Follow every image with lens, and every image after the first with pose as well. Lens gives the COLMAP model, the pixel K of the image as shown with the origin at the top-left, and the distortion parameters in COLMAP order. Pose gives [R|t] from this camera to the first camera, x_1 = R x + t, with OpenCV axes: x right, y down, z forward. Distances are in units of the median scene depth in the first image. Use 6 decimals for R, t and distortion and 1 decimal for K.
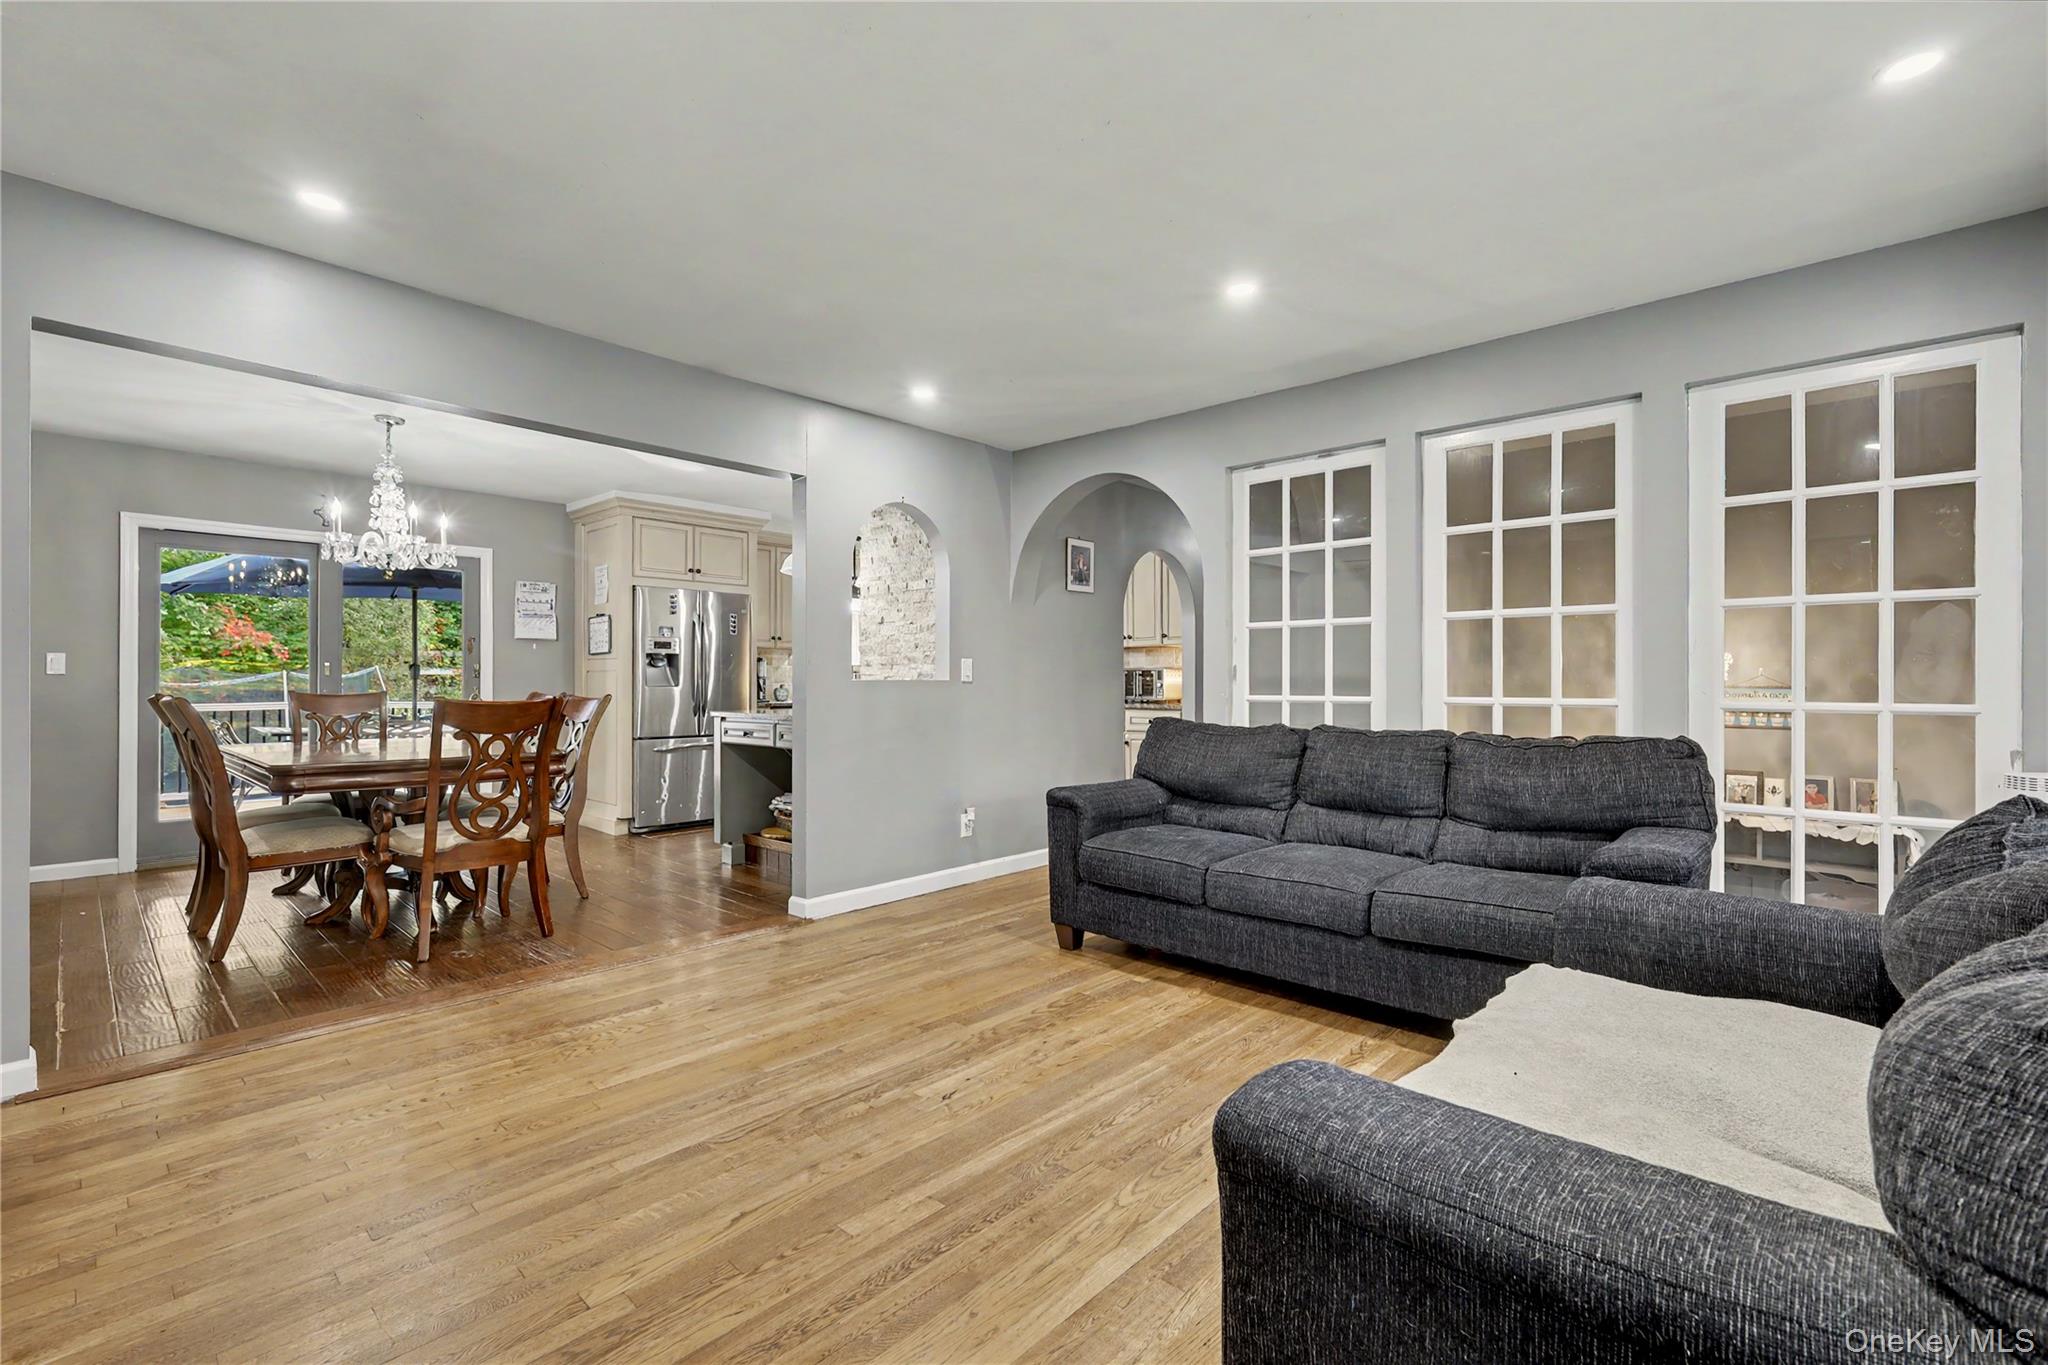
lens RADIAL K [[892.3, 0, 1025.2], [0, 892.3, 677.0], [0, 0, 1]] dist [-0.000001, -0.000001]
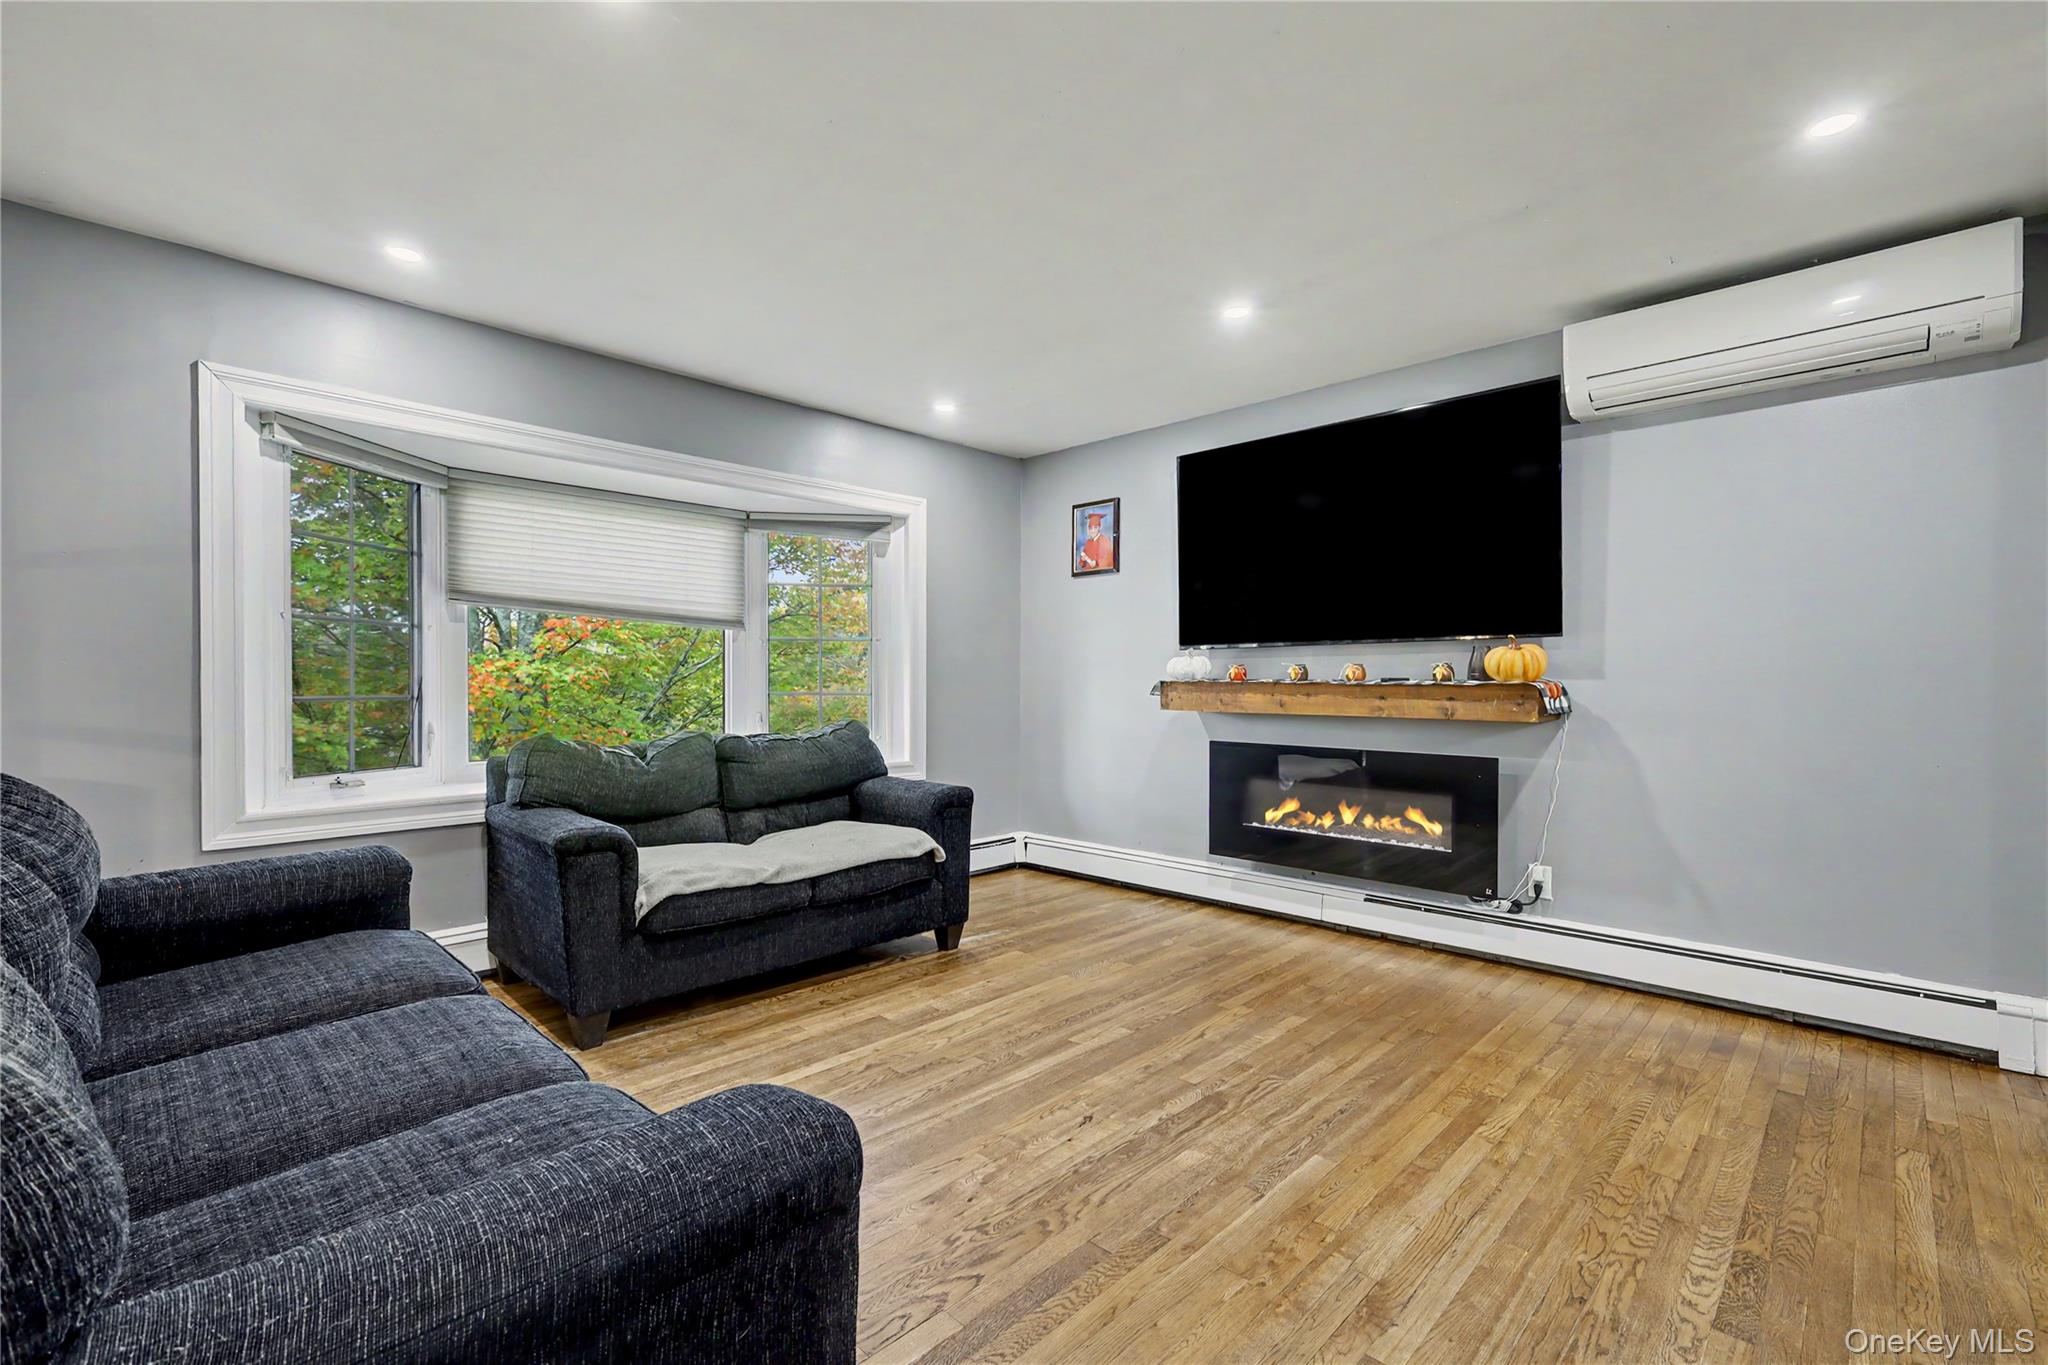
lens RADIAL K [[892.3, 0, 1022.9], [0, 892.3, 679.4], [0, 0, 1]] dist [-0.000001, -0.000001]
pose [[-0.999787, -0.004715, 0.020113, -0.038169], [-0.004580, 0.999967, 0.006730, -0.003668], [-0.020144, 0.006637, -0.999775, 2.159255]]
